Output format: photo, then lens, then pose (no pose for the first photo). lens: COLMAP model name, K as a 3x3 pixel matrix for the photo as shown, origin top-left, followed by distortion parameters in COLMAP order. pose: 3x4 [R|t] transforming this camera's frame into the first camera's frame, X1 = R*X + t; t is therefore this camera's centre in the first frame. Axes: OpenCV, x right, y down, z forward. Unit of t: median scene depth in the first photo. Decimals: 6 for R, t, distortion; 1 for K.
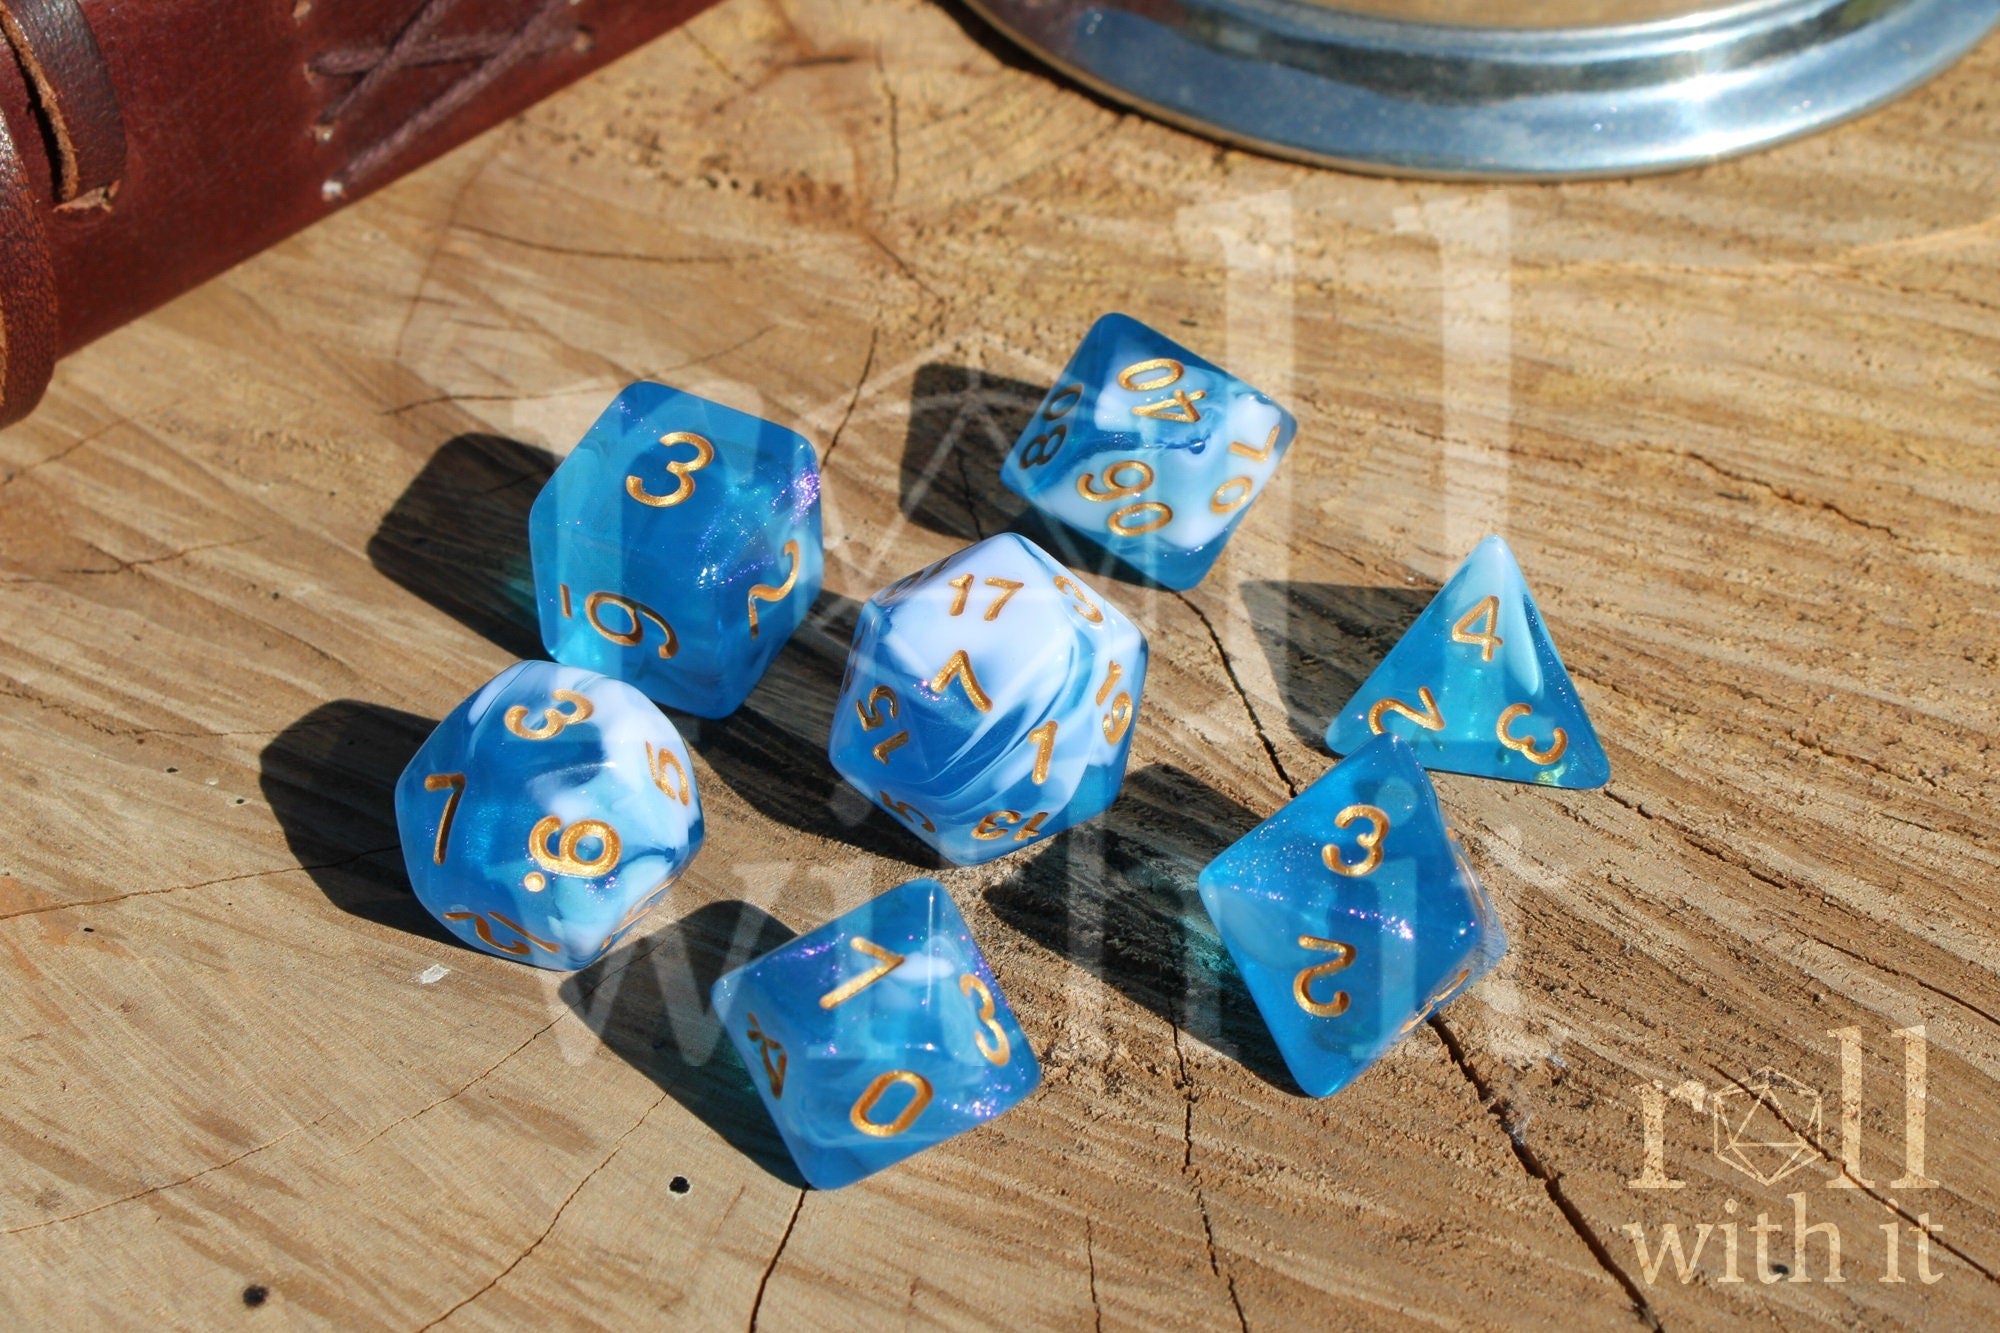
lens RADIAL K [[4053.9, 0, 928.1], [0, 4053.9, 599.4], [0, 0, 1]] dist [-0.019869, 0.000000]
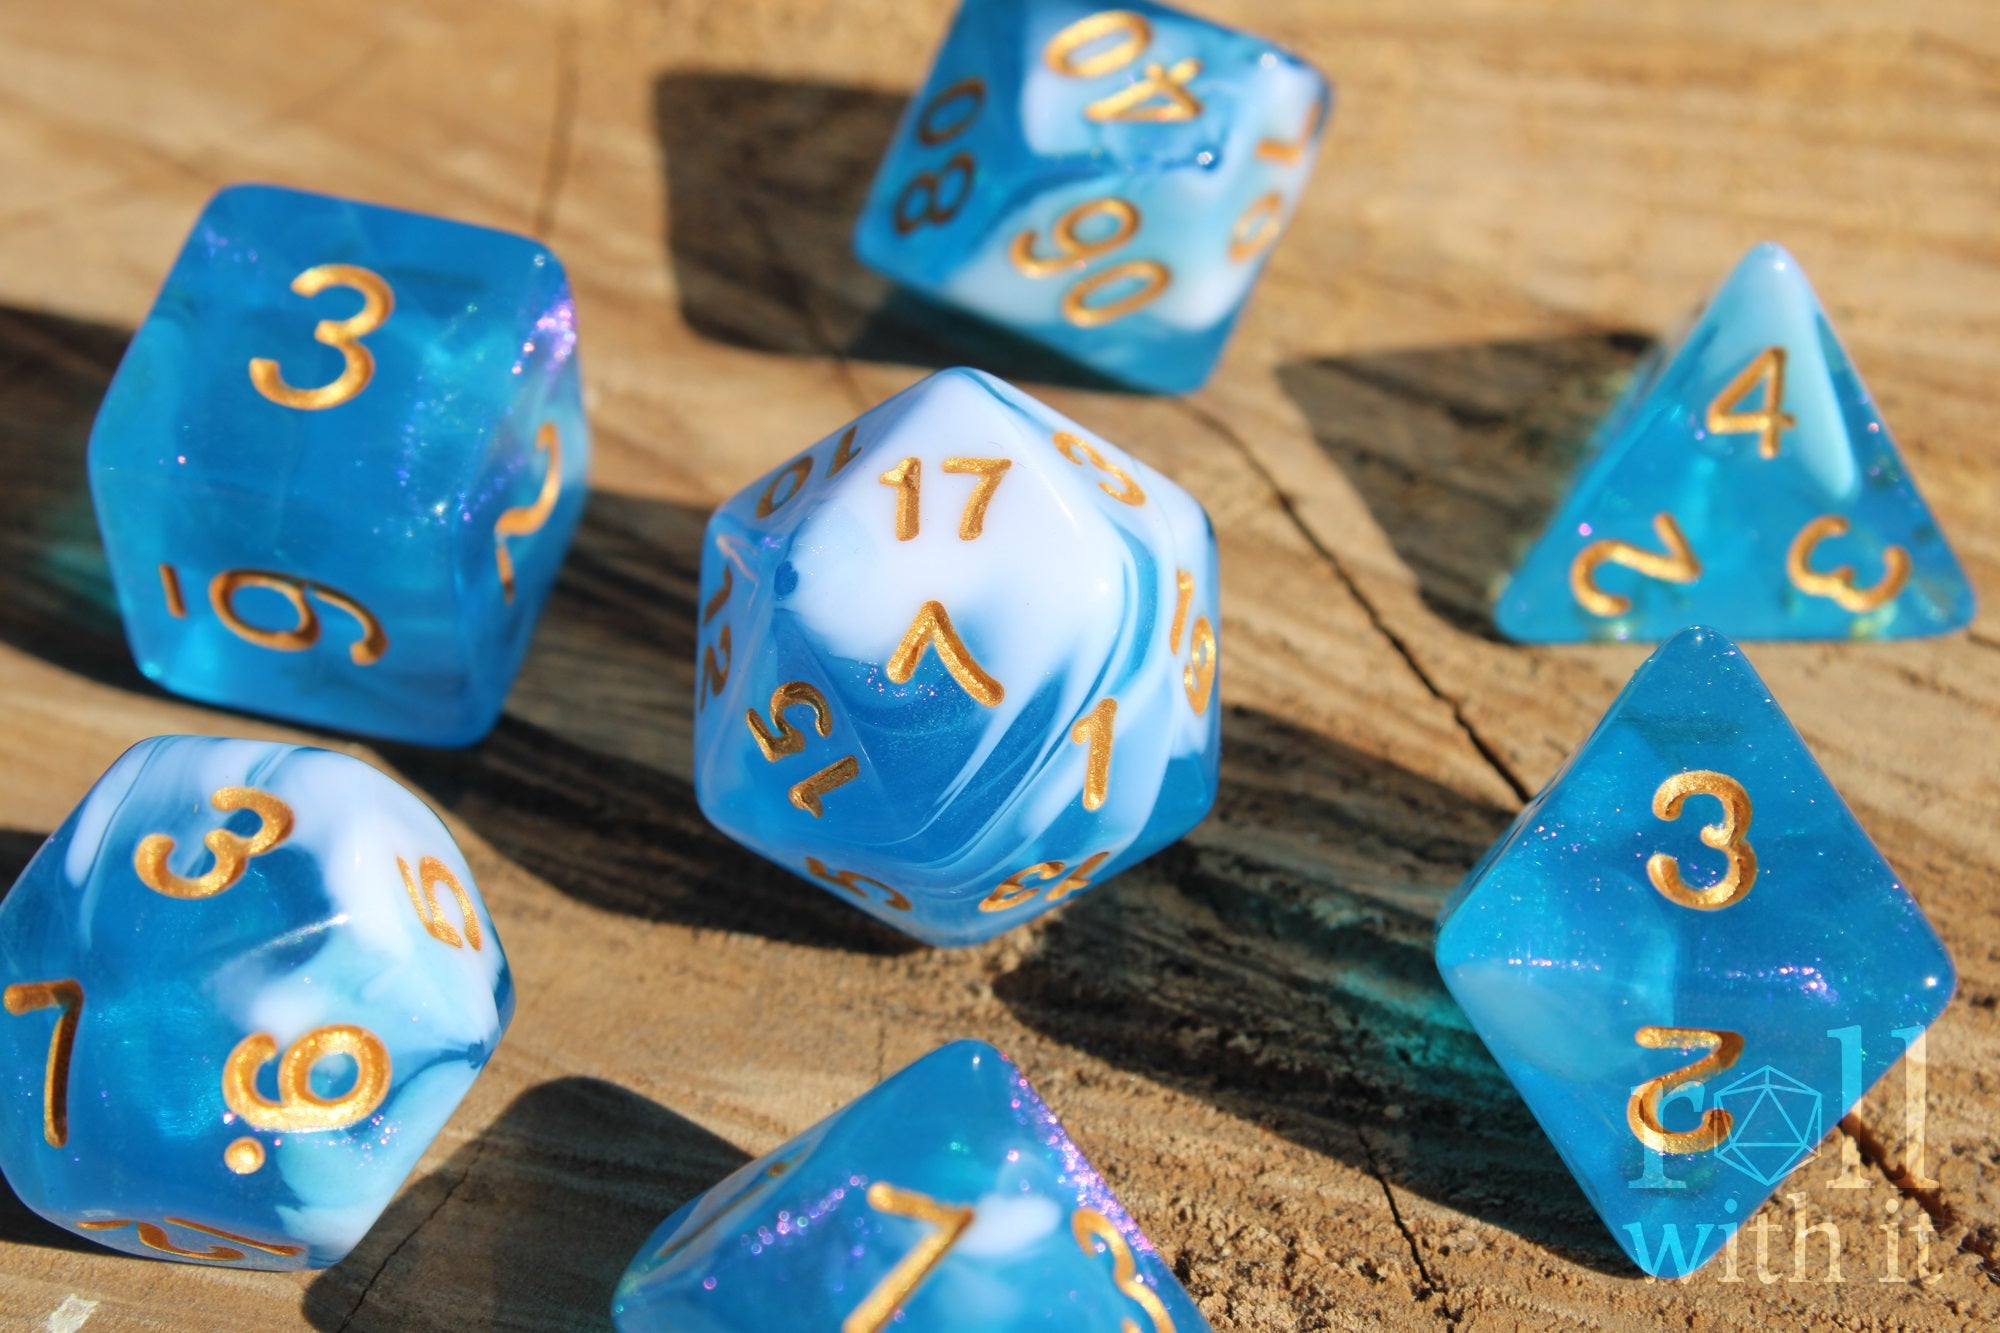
lens RADIAL K [[4310.3, 0, 920.7], [0, 4310.3, 622.7], [0, 0, 1]] dist [0.046795, 0.000000]
pose [[0.978884, -0.159950, 0.127290, -0.066934], [0.146215, 0.983025, 0.110831, -0.048897], [-0.142857, -0.089879, 0.985654, 0.400905]]
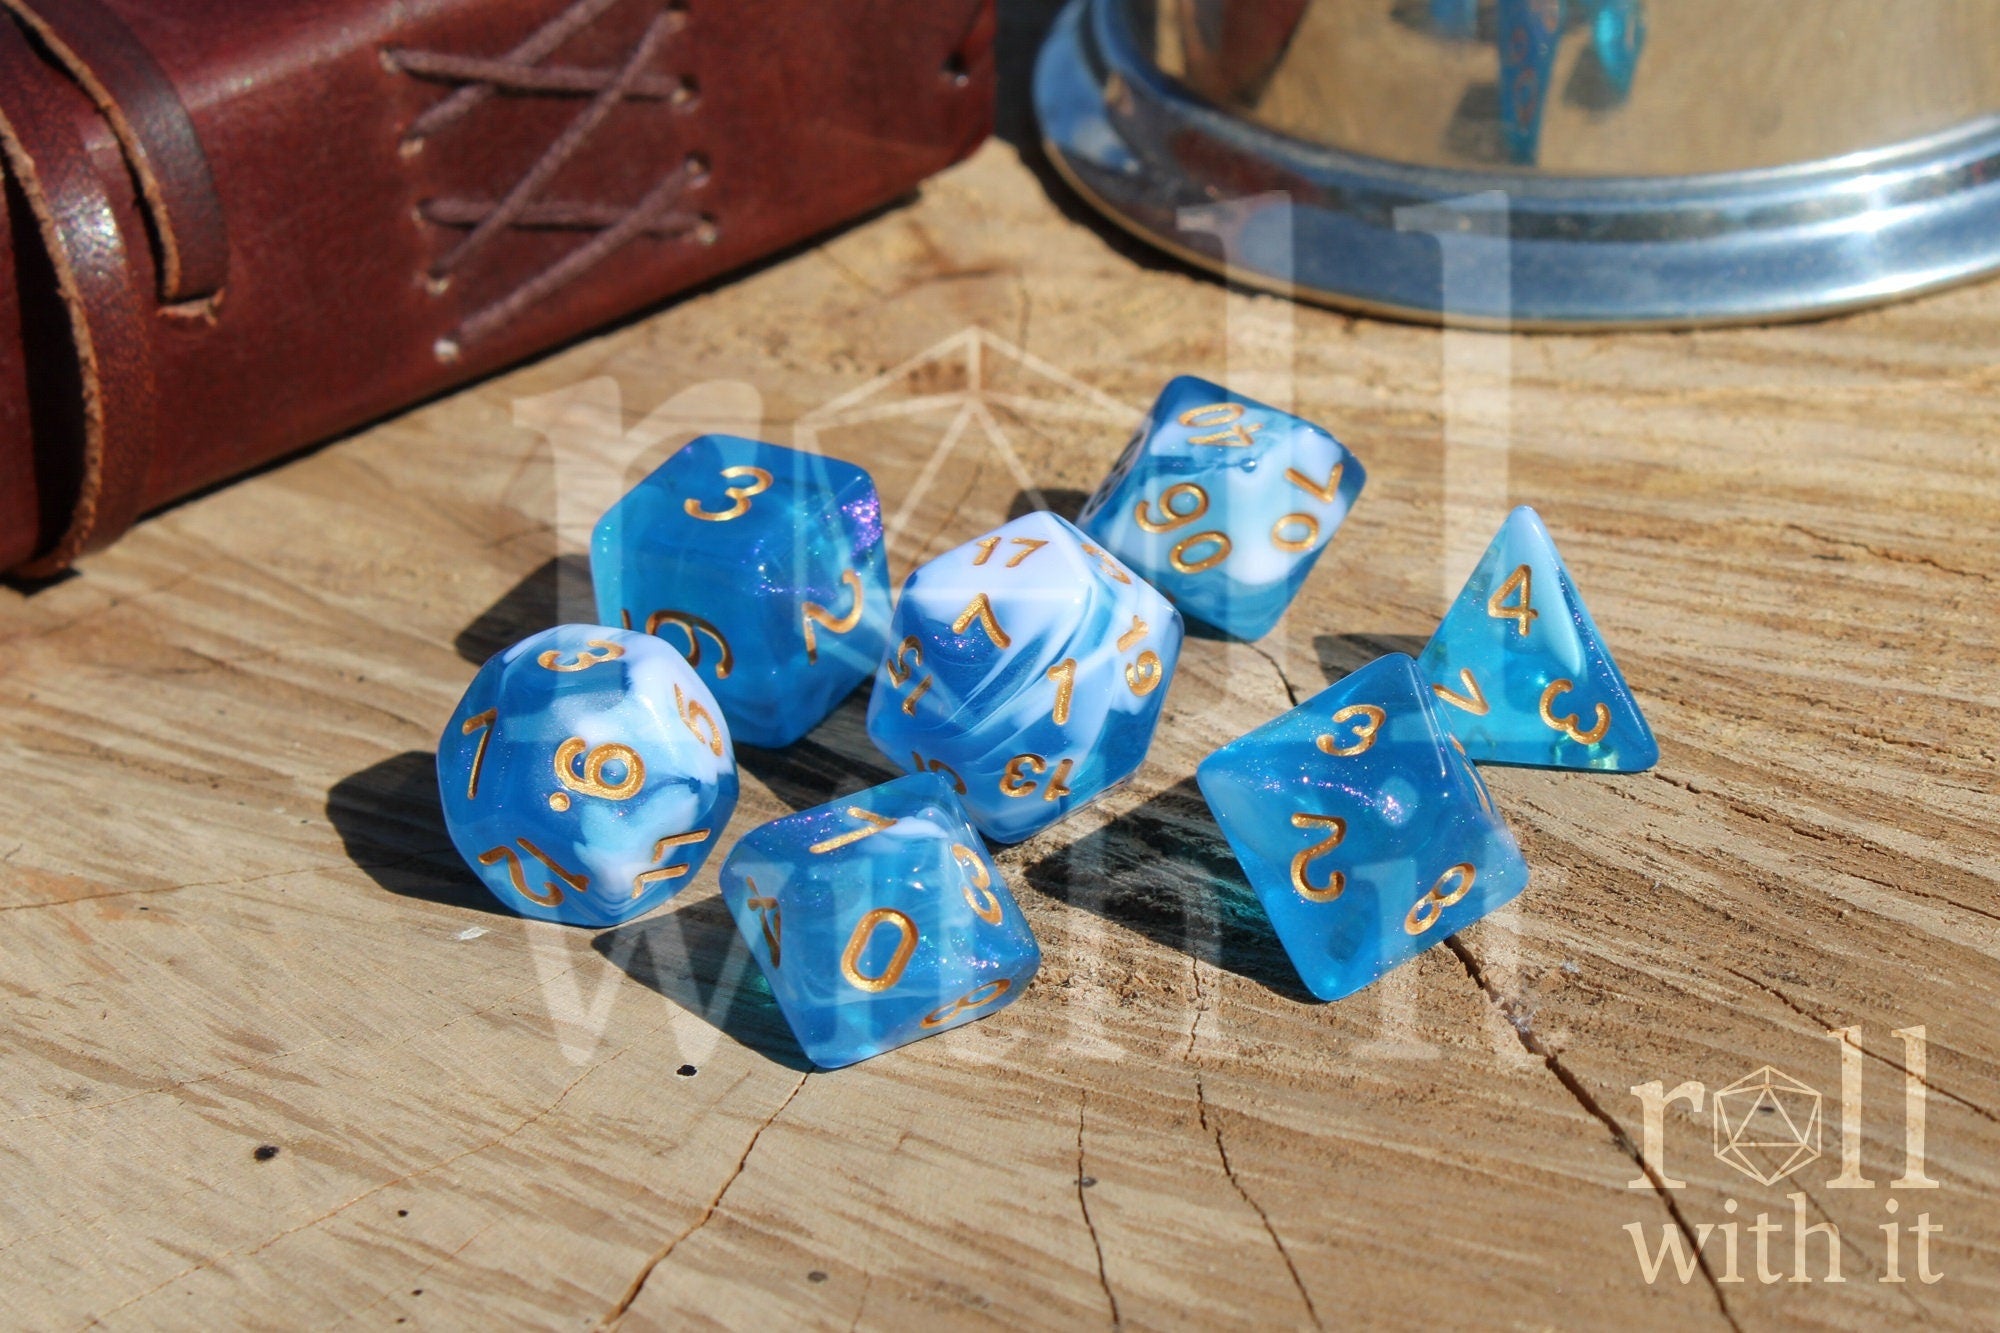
lens RADIAL K [[5359.8, 0, 1000.2], [0, 5359.8, 670.3], [0, 0, 1]] dist [0.036143, 0.000000]
pose [[0.993970, -0.023086, -0.107192, 0.152245], [-0.003435, 0.970549, -0.240878, 0.345715], [0.109596, 0.239793, 0.964618, -0.291665]]
